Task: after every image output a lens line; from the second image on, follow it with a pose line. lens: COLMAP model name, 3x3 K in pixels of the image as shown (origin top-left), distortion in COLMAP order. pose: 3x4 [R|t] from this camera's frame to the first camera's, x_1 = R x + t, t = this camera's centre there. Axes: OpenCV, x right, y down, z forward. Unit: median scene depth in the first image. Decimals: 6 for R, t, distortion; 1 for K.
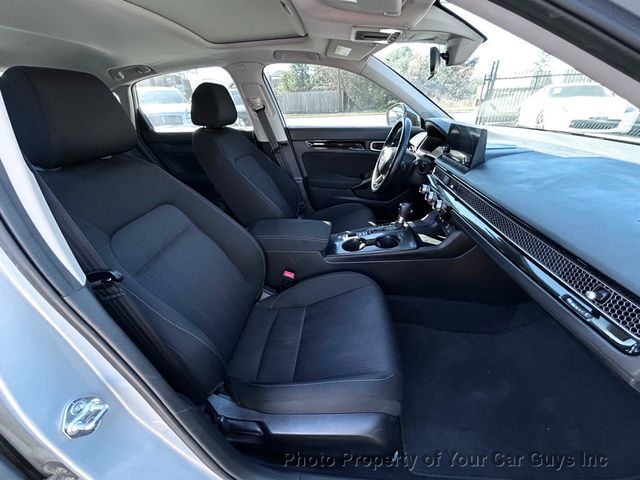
lens RADIAL K [[256.5, 0, 319.3], [0, 256.5, 238.9], [0, 0, 1]] dist [-0.000736, 0.000195]
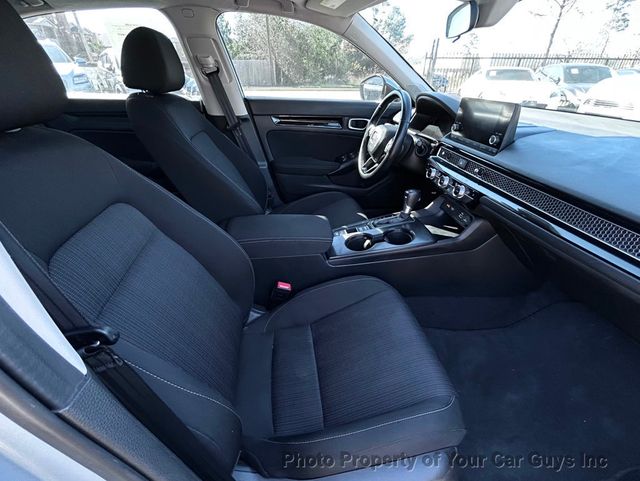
lens RADIAL K [[289.7, 0, 320.0], [0, 289.7, 239.2], [0, 0, 1]] dist [0.001171, 0.000078]
pose [[0.975804, -0.064813, 0.208819, -0.168146], [0.059365, 0.997715, 0.032261, -0.022989], [-0.210433, -0.019084, 0.977422, 0.101297]]
